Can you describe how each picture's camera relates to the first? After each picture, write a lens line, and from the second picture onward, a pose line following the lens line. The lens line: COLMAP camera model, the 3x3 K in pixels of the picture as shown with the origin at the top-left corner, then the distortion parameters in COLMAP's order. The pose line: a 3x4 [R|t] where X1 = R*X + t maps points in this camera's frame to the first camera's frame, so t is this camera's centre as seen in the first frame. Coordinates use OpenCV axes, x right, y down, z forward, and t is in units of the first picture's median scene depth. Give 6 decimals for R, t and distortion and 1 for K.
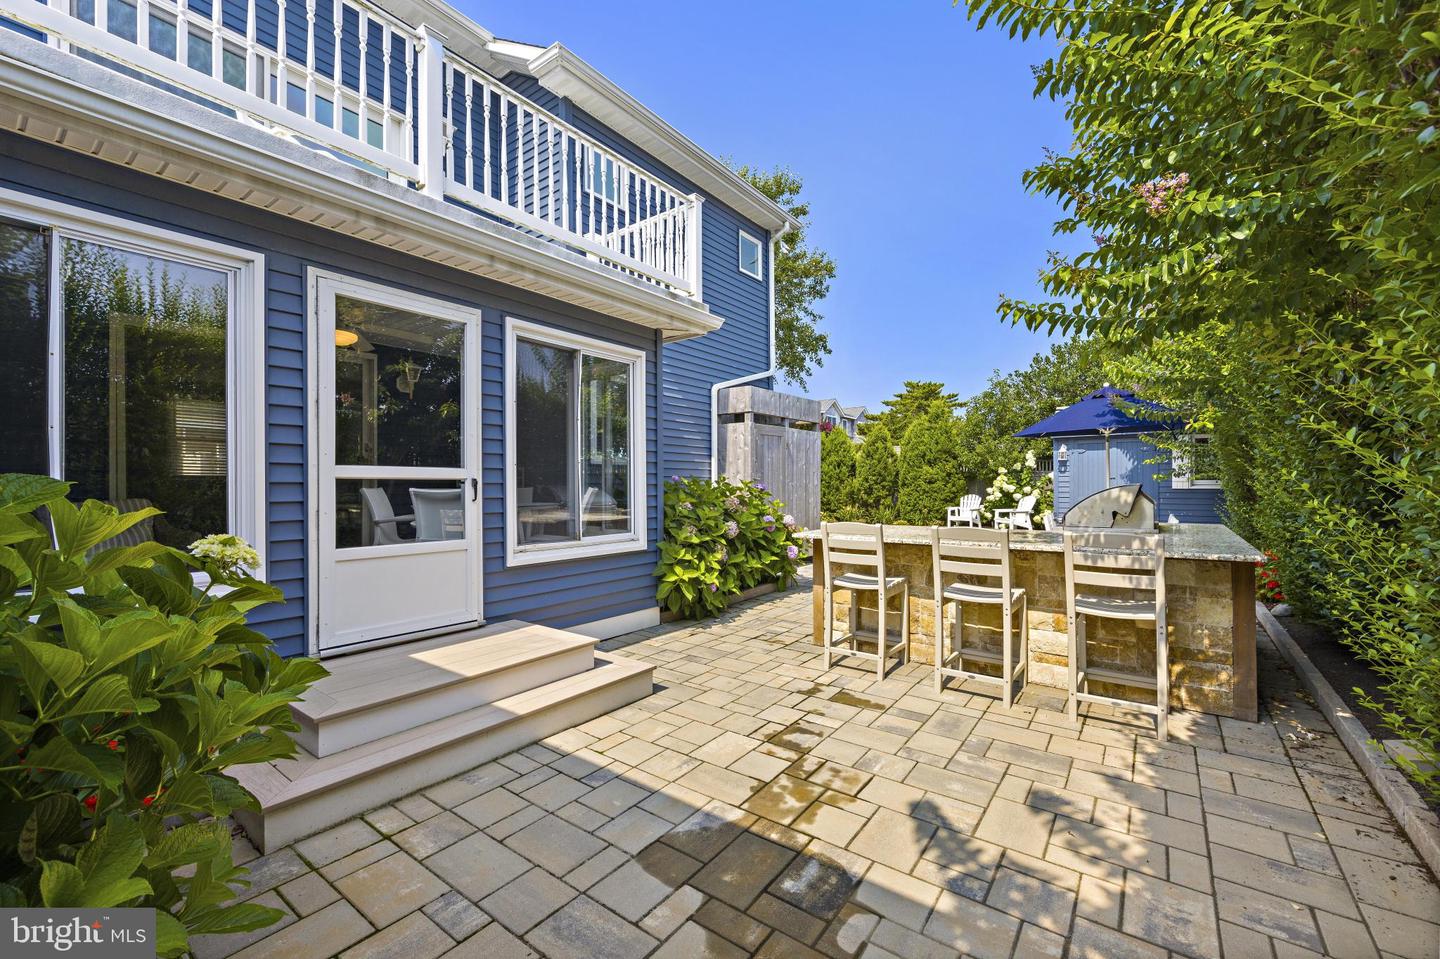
lens RADIAL K [[604.9, 0, 722.6], [0, 604.9, 485.3], [0, 0, 1]] dist [-0.001320, 0.000584]
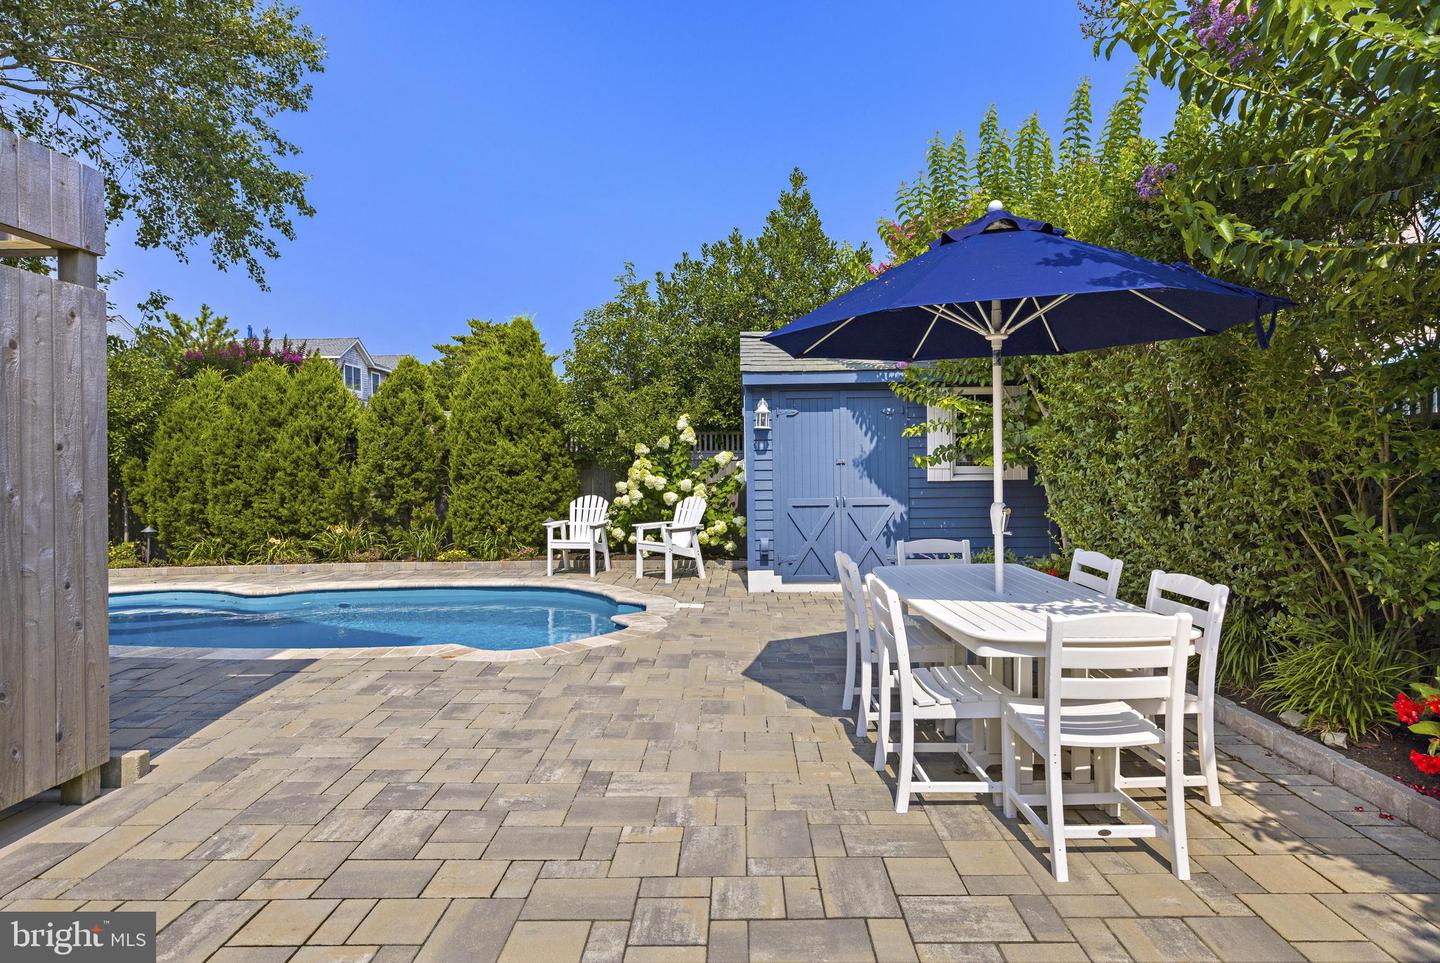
lens RADIAL K [[761.0, 0, 717.8], [0, 761.0, 471.3], [0, 0, 1]] dist [0.004198, 0.000902]
pose [[0.824201, -0.008654, 0.566231, 0.126760], [0.009678, 0.999952, 0.001196, -0.004955], [-0.566215, 0.004494, 0.824246, 0.382735]]
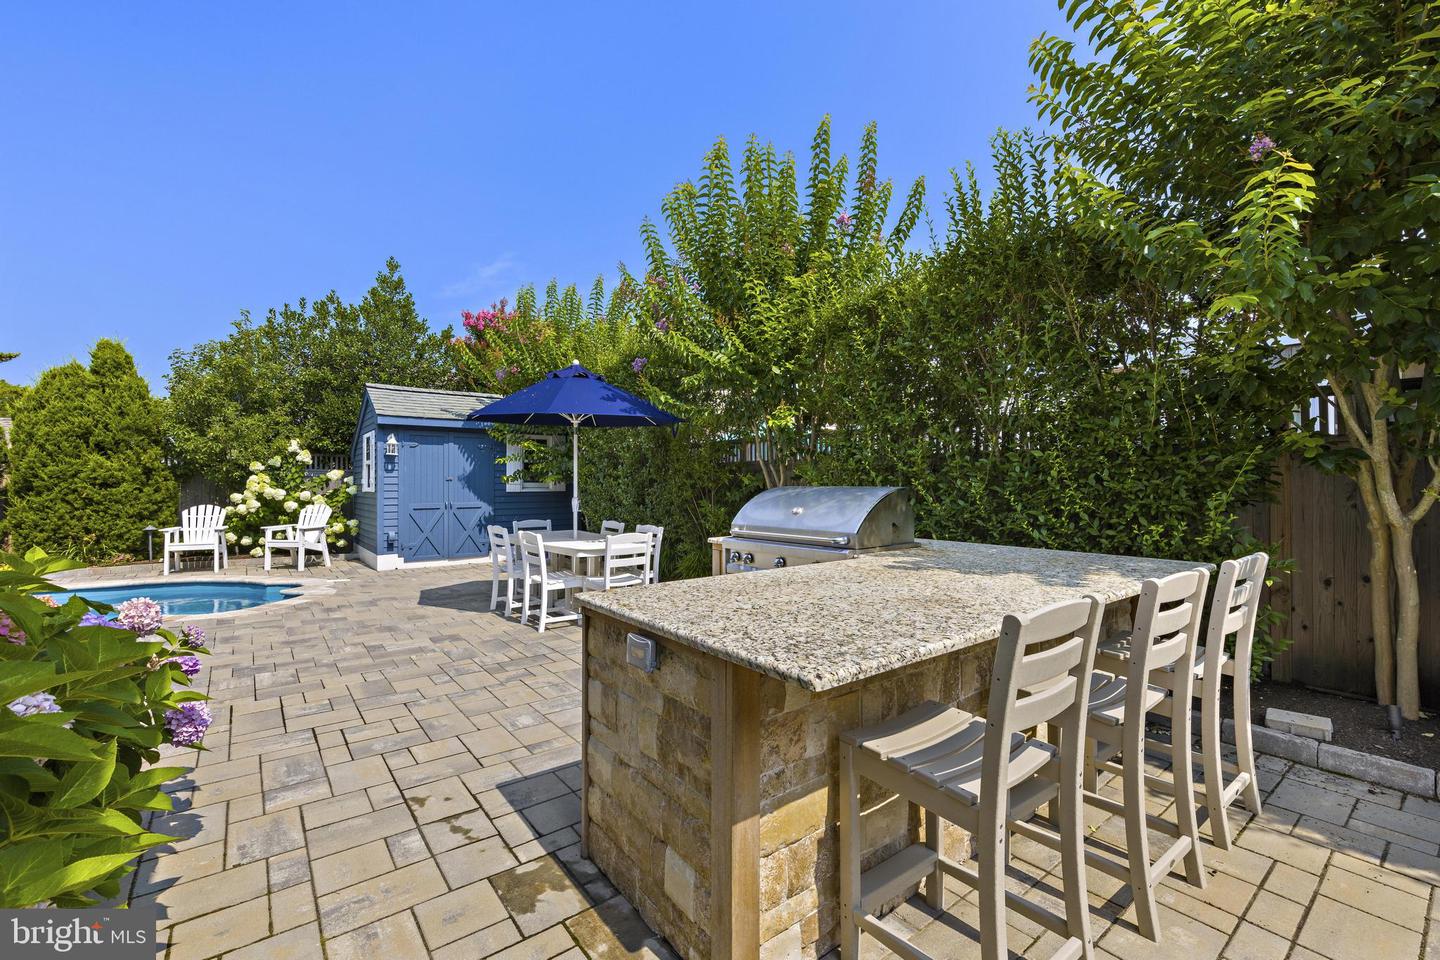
lens RADIAL K [[604.9, 0, 746.6], [0, 604.9, 479.2], [0, 0, 1]] dist [-0.001320, 0.000584]
pose [[0.242030, 0.010346, 0.970214, -0.042329], [0.004868, 0.999918, -0.011877, -0.000626], [-0.970257, 0.007598, 0.241959, 0.314502]]
